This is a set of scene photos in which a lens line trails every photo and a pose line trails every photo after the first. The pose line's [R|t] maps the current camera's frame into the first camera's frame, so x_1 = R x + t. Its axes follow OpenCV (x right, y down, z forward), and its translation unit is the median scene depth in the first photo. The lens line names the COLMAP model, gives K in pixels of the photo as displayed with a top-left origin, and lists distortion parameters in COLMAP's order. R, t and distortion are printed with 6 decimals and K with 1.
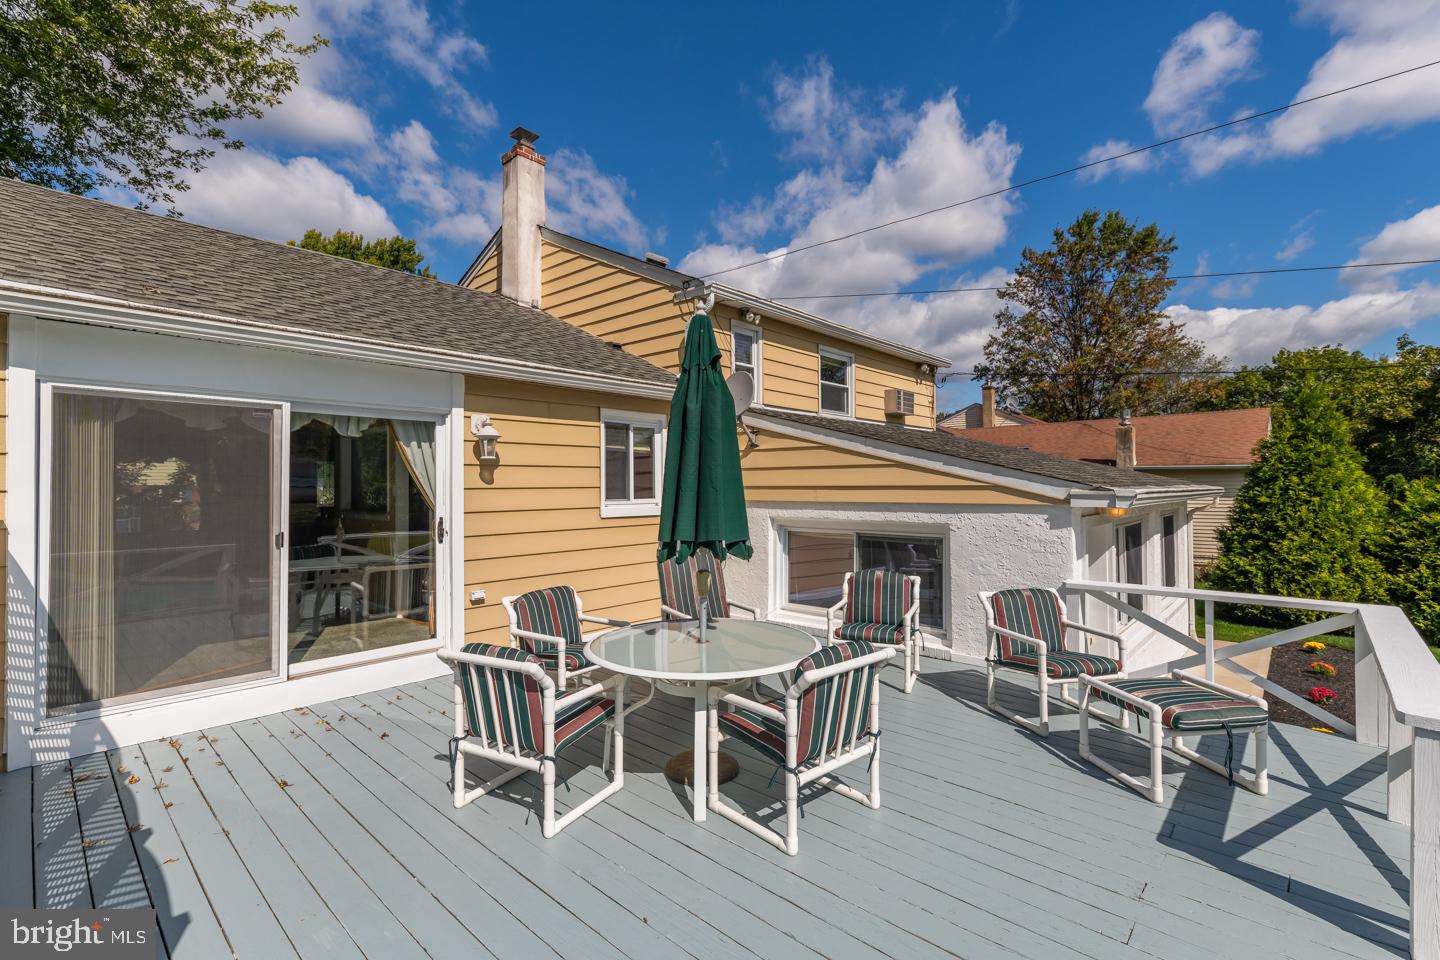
lens RADIAL K [[646.9, 0, 726.9], [0, 646.9, 480.8], [0, 0, 1]] dist [0.001882, -0.000475]
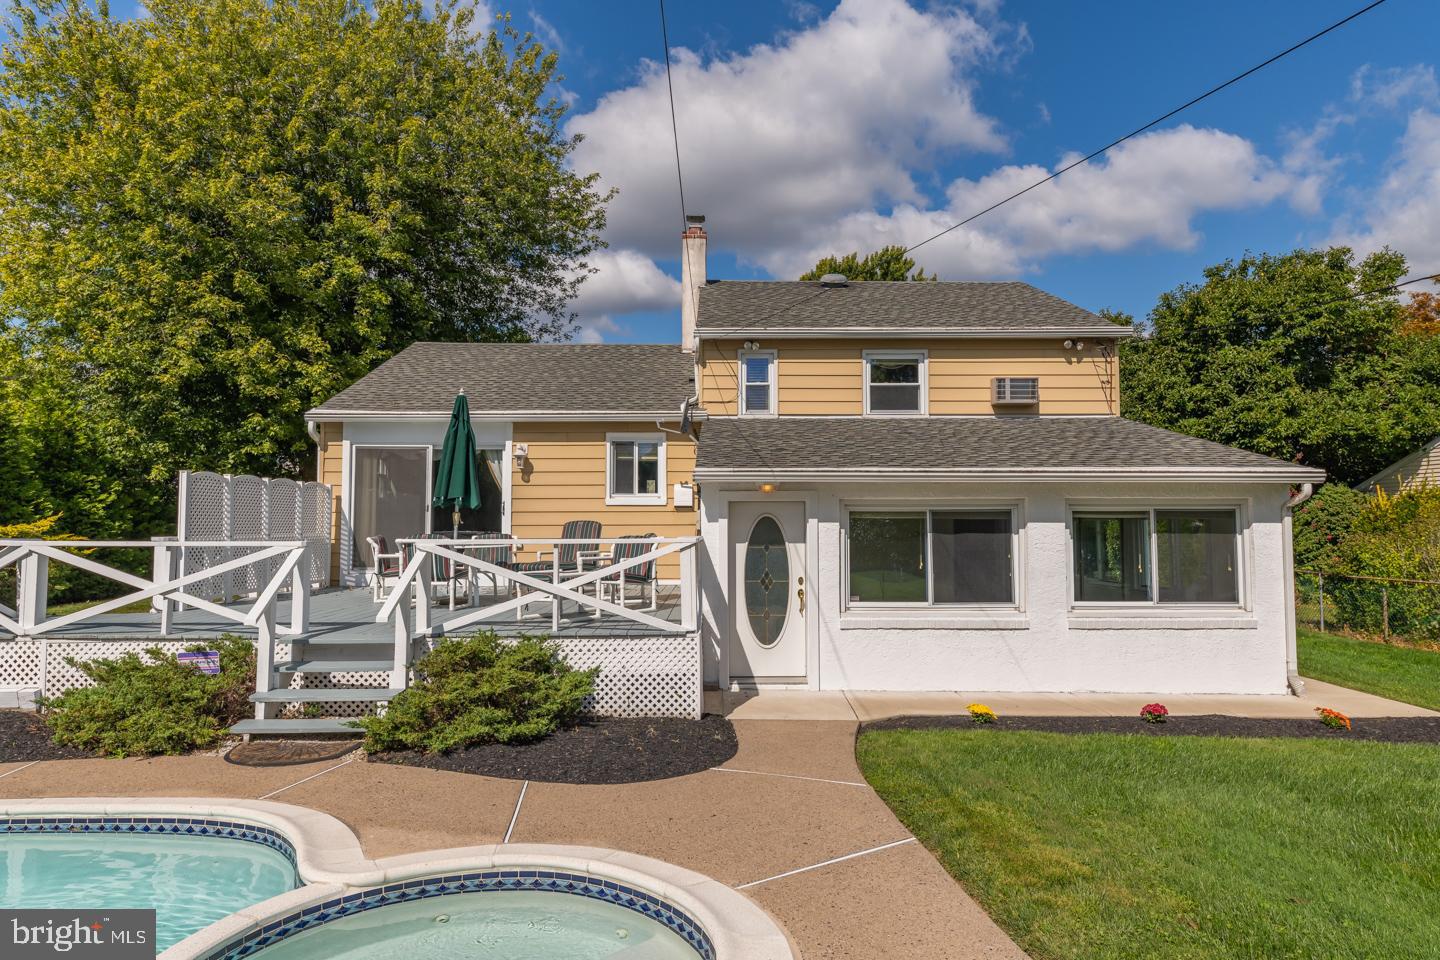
lens RADIAL K [[874.6, 0, 721.4], [0, 874.6, 477.4], [0, 0, 1]] dist [0.007172, -0.000555]
pose [[0.667525, -0.034551, -0.743785, 0.867516], [0.003296, 0.999050, -0.043450, 0.047528], [0.744580, 0.026552, 0.667005, -0.092637]]
